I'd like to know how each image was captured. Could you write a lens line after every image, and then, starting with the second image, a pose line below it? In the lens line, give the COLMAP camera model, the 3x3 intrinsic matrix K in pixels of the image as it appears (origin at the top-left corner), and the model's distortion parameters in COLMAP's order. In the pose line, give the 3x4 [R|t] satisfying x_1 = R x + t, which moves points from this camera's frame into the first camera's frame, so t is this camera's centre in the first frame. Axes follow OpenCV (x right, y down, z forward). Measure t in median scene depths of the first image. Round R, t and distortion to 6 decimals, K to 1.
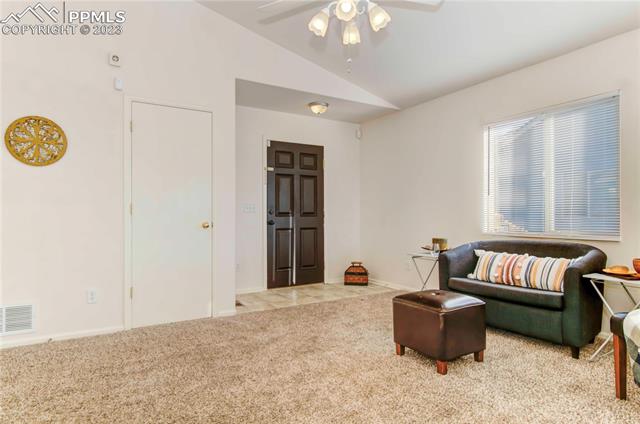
lens RADIAL K [[368.2, 0, 318.1], [0, 368.2, 215.8], [0, 0, 1]] dist [0.000810, -0.000237]
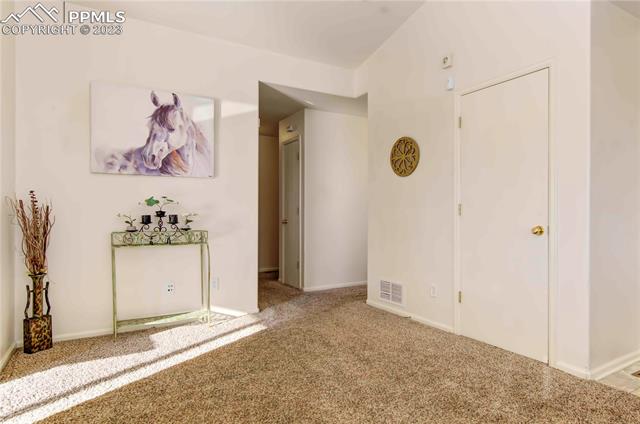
lens RADIAL K [[368.2, 0, 318.1], [0, 368.2, 215.8], [0, 0, 1]] dist [0.000810, -0.000237]
pose [[-0.003563, 0.007140, -0.999968, 0.489757], [-0.004555, 0.999964, 0.007156, -0.007728], [0.999983, 0.004581, -0.003530, 0.692825]]
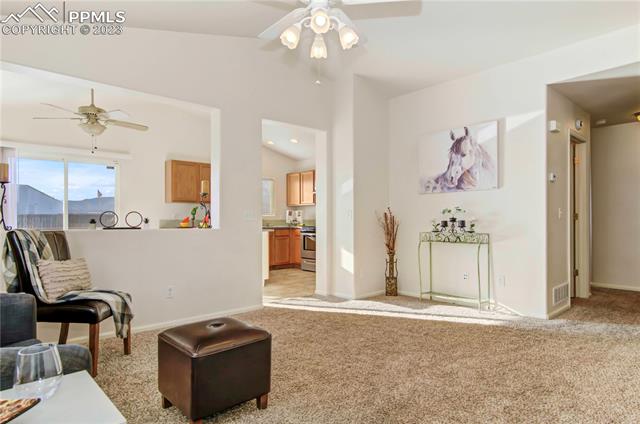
lens RADIAL K [[368.2, 0, 318.1], [0, 368.2, 215.8], [0, 0, 1]] dist [0.000810, -0.000237]
pose [[-0.980051, 0.005219, -0.198679, 0.232669], [0.006879, 0.999947, -0.007667, -0.011634], [0.198628, -0.008881, -0.980035, 1.543565]]
